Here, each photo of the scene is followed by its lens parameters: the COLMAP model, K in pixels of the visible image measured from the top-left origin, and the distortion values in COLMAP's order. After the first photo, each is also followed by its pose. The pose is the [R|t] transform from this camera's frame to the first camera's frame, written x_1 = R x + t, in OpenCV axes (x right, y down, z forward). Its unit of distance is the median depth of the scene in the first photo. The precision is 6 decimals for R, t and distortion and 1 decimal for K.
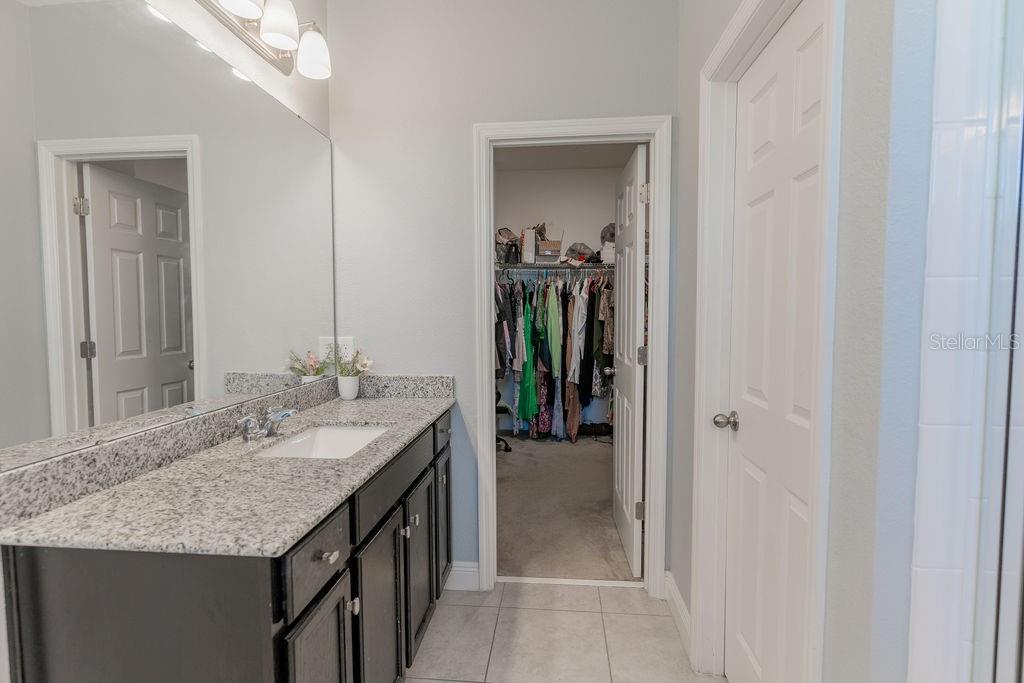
lens RADIAL K [[487.1, 0, 509.1], [0, 487.1, 339.9], [0, 0, 1]] dist [-0.000247, -0.000840]
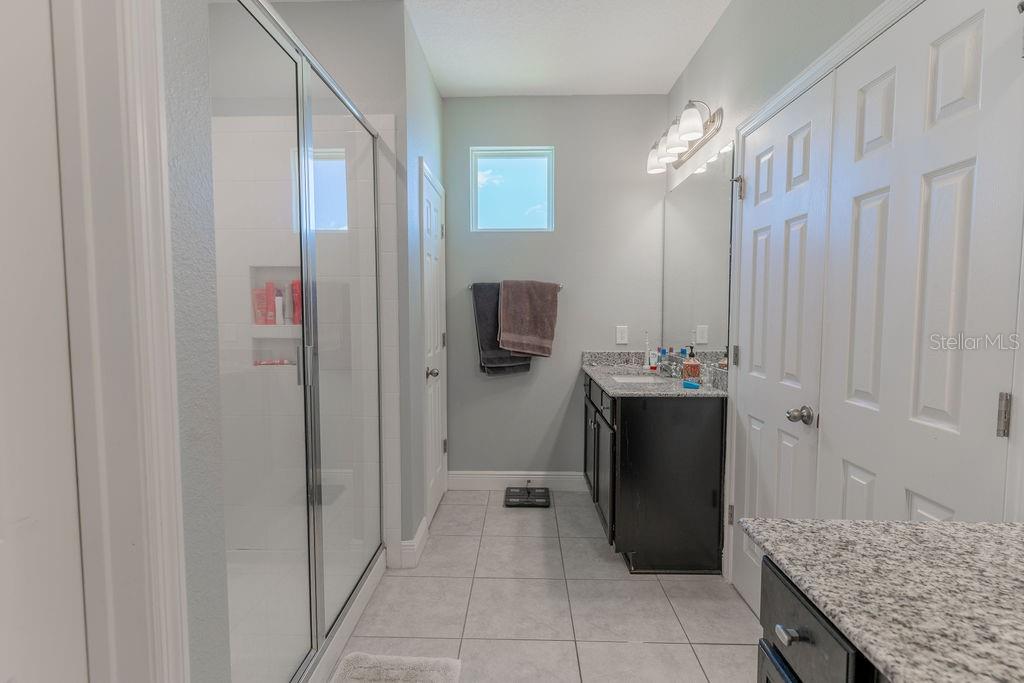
lens RADIAL K [[487.1, 0, 509.1], [0, 487.1, 339.9], [0, 0, 1]] dist [-0.000247, -0.000840]
pose [[-0.997487, 0.008873, -0.070288, 0.046110], [0.000456, 0.992910, 0.118870, -0.040691], [0.070844, 0.118539, -0.990419, 0.675297]]
